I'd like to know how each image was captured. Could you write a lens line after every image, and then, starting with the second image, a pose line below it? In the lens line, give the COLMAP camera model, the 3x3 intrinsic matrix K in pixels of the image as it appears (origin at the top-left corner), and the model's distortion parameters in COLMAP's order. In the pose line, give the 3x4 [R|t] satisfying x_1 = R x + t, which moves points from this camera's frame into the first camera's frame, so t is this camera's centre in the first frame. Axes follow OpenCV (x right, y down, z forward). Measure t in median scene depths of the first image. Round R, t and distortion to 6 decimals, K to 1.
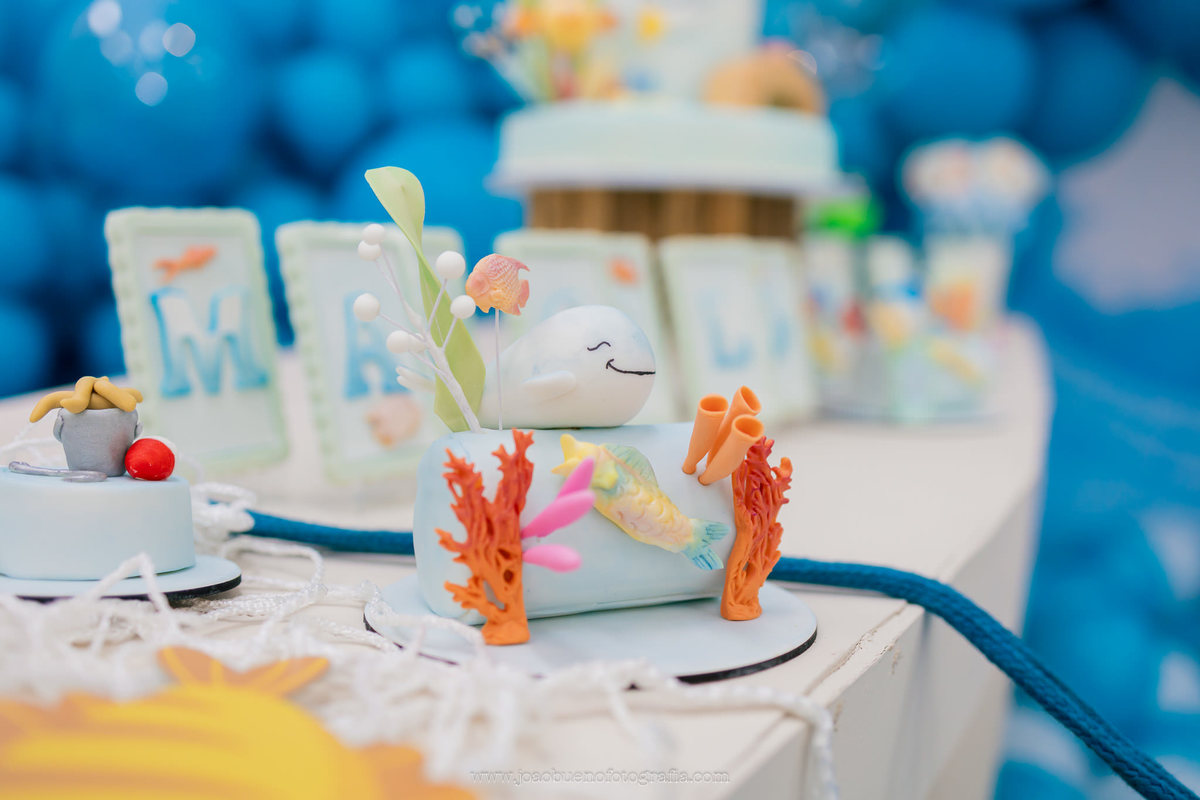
lens RADIAL K [[1239.4, 0, 600.0], [0, 1239.4, 400.0], [0, 0, 1]] dist [0.005587, 0.007832]
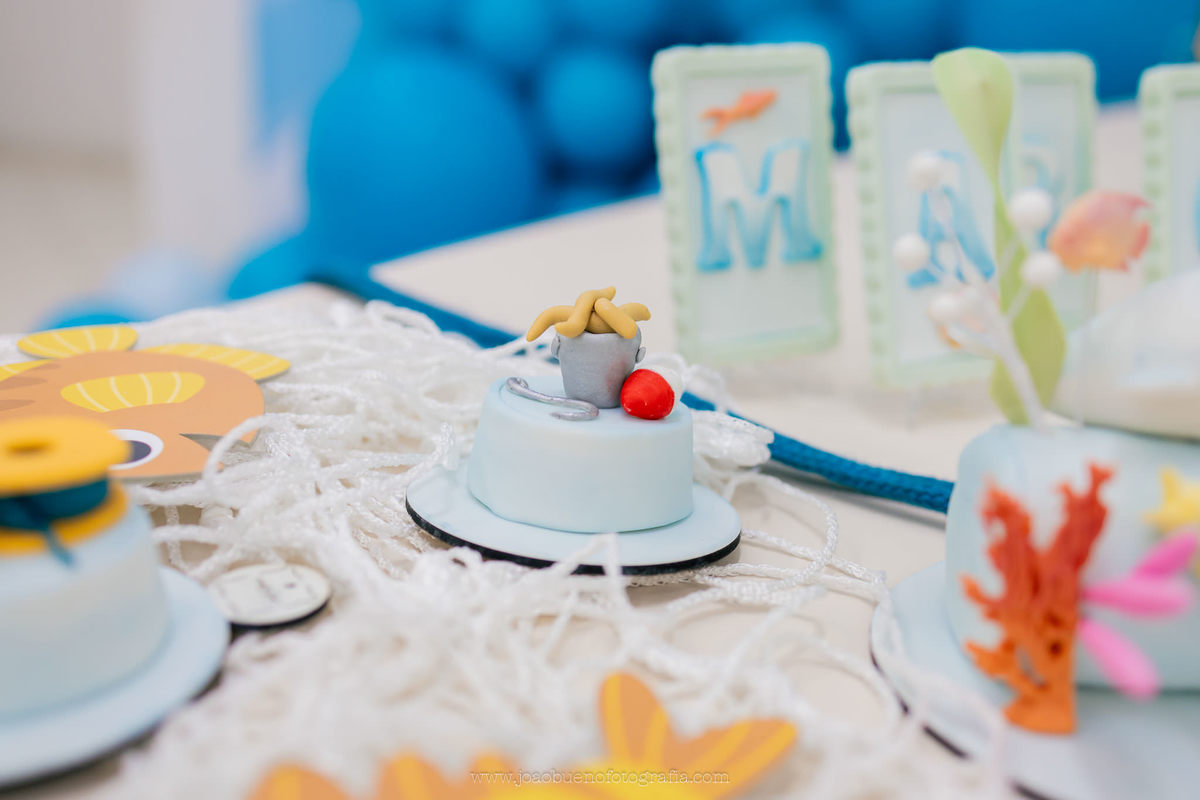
lens RADIAL K [[1295.9, 0, 599.3], [0, 1295.9, 379.0], [0, 0, 1]] dist [0.010612, -0.005504]
pose [[0.884951, 0.141691, -0.443605, 0.005740], [-0.057184, 0.978442, 0.198445, -0.131130], [0.462160, -0.150247, 0.873976, 0.184981]]
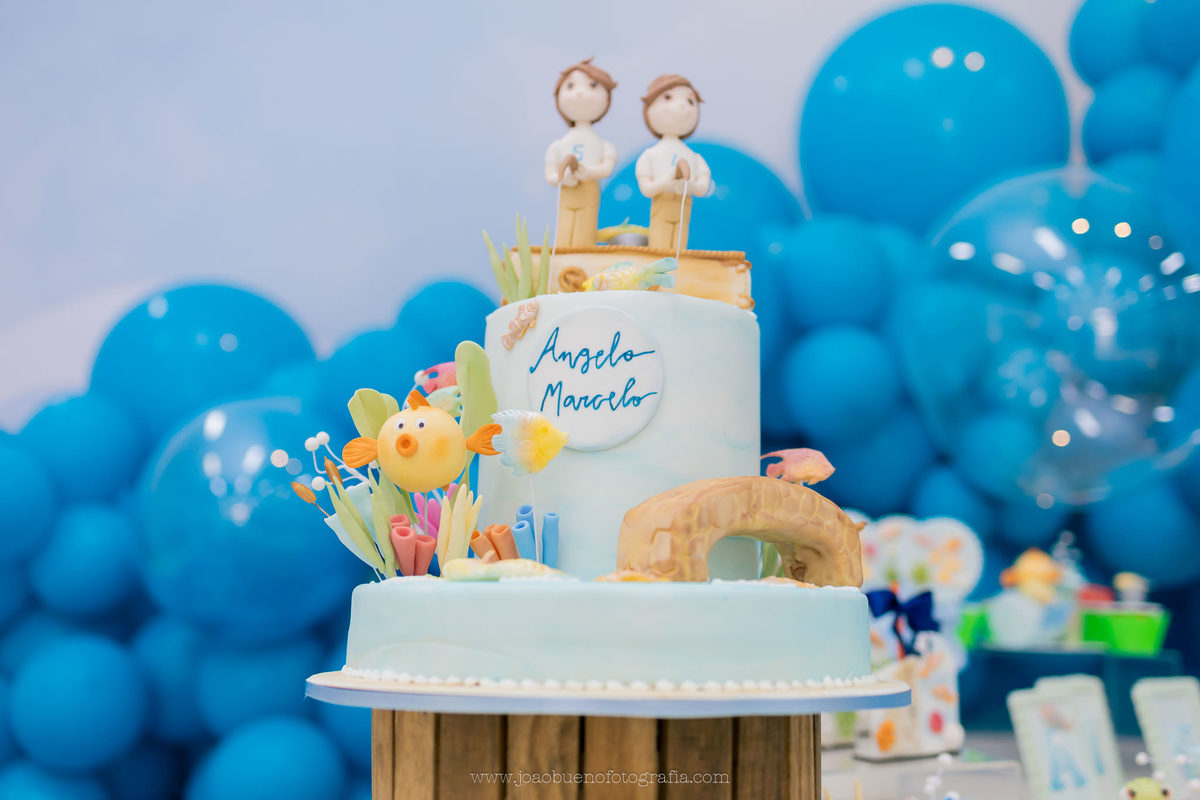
lens RADIAL K [[1295.9, 0, 599.3], [0, 1295.9, 379.0], [0, 0, 1]] dist [0.010612, -0.005504]
pose [[0.956930, -0.074067, -0.280711, 0.555920], [-0.010698, 0.957256, -0.289045, -0.294730], [0.290121, 0.279599, 0.915235, 0.797186]]
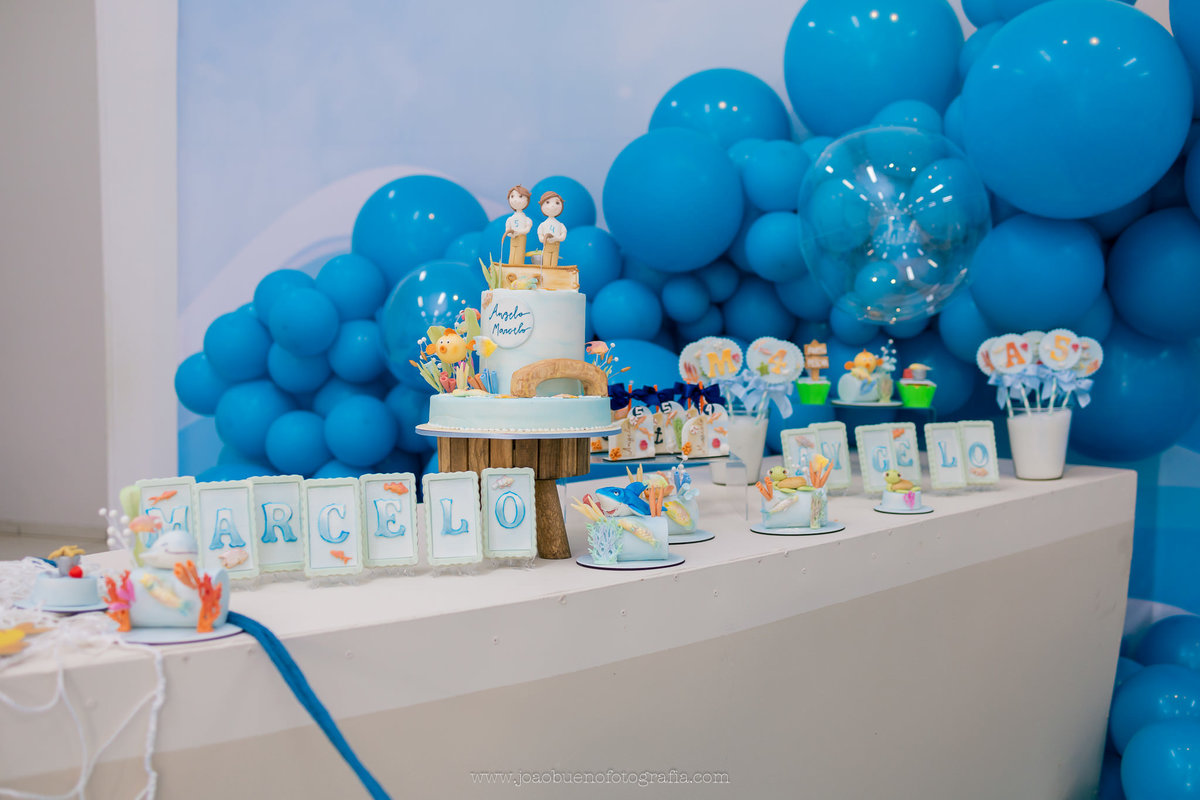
lens RADIAL K [[1197.0, 0, 600.8], [0, 1197.0, 362.9], [0, 0, 1]] dist [-0.005310, 0.000814]
pose [[0.886012, -0.025407, -0.462966, 2.184369], [-0.023597, 0.994733, -0.099750, -0.216299], [0.463062, 0.099304, 0.880745, -1.104475]]
